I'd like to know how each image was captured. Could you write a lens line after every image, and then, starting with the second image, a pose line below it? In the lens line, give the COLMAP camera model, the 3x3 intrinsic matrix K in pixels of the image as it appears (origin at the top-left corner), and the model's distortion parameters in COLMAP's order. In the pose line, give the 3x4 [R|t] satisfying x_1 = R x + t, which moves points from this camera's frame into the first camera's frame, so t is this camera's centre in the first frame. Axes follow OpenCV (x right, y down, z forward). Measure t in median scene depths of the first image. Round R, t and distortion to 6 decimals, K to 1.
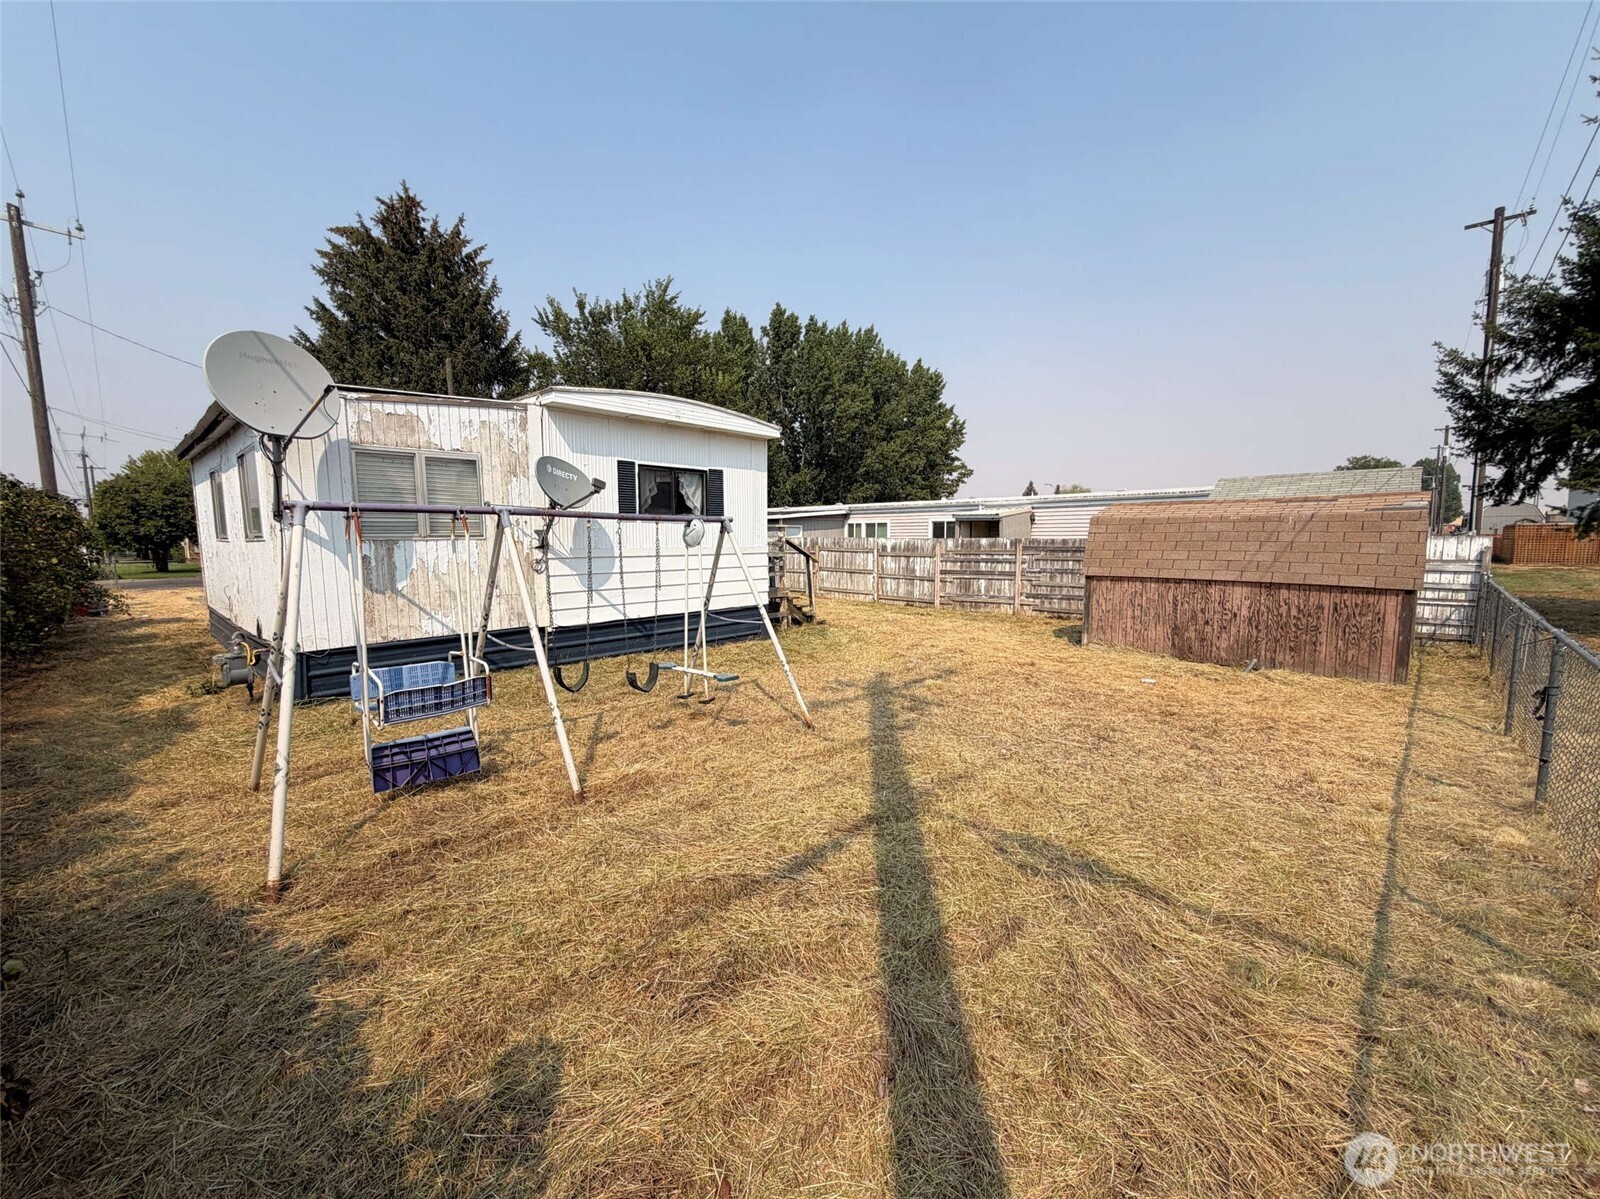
lens RADIAL K [[644.4, 0, 797.3], [0, 644.4, 598.5], [0, 0, 1]] dist [-0.000844, -0.000199]
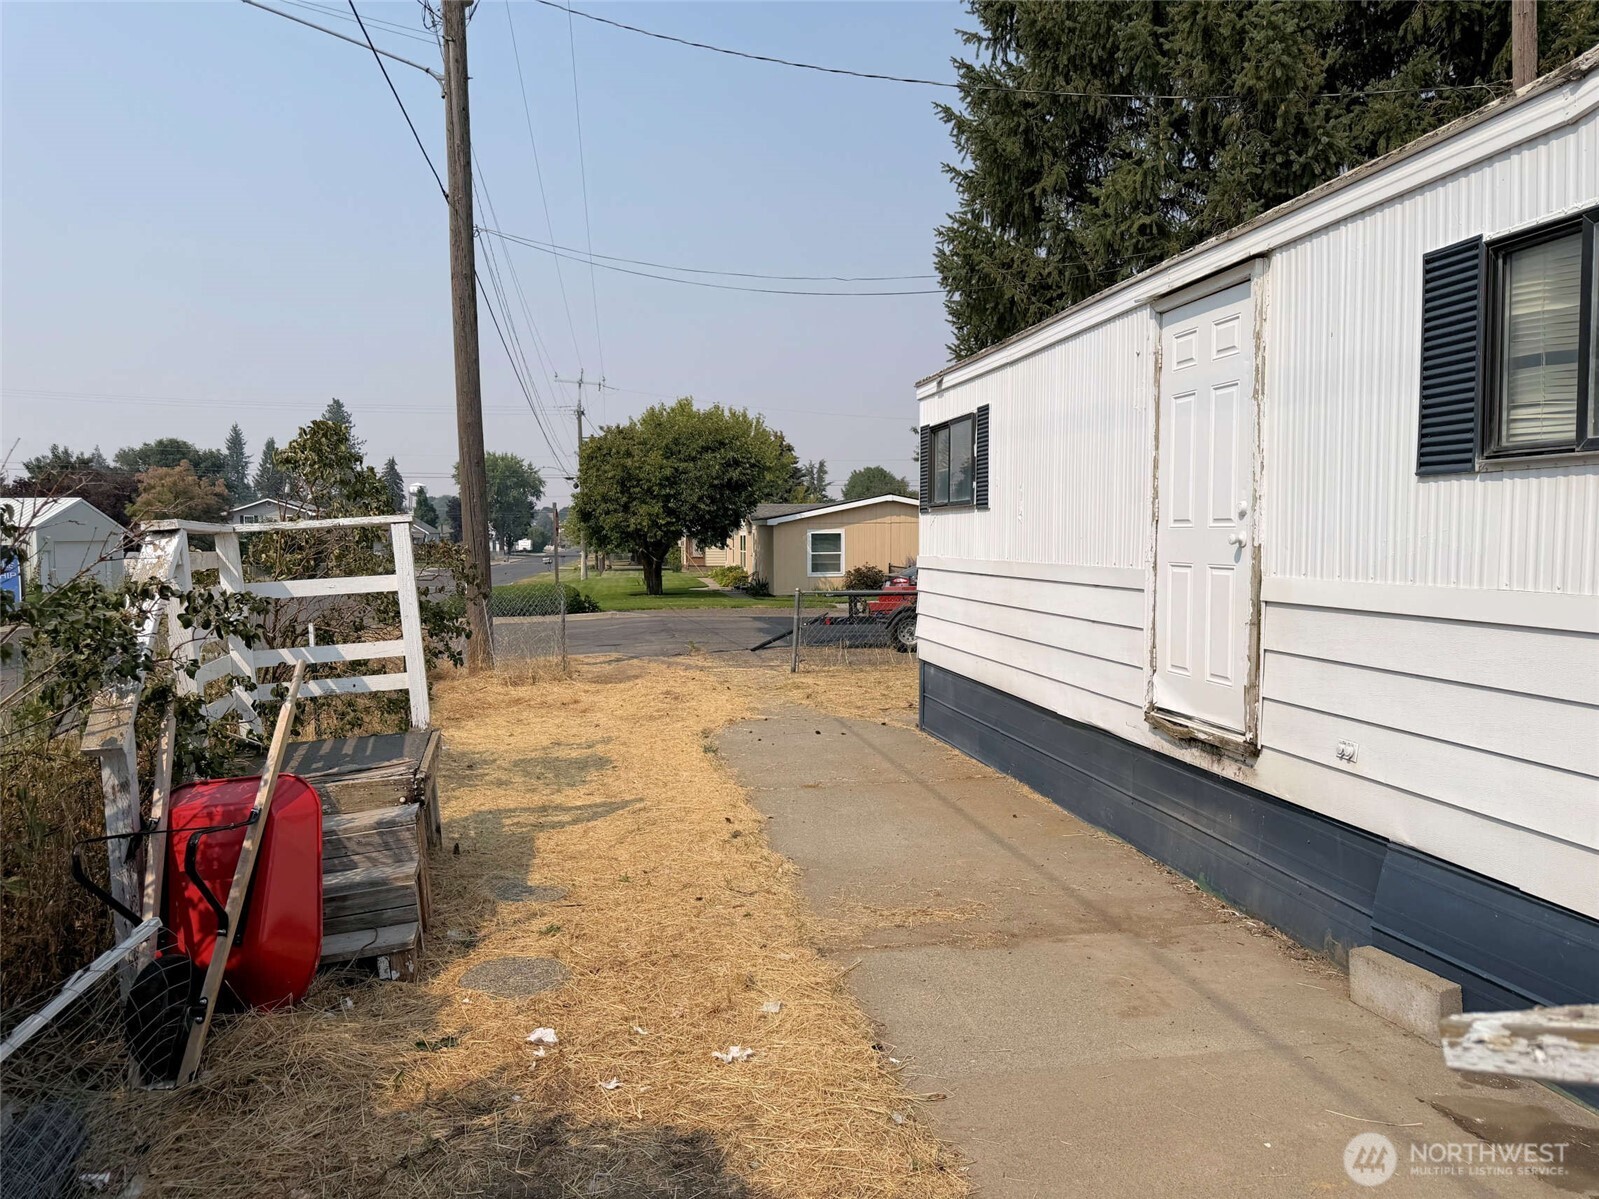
lens RADIAL K [[1104.2, 0, 800.8], [0, 1104.2, 602.8], [0, 0, 1]] dist [0.068391, -0.086387]
pose [[0.797000, 0.035351, -0.602943, -0.305788], [-0.053622, 0.998485, -0.012338, -0.030498], [0.601594, 0.042165, 0.797689, 0.311238]]
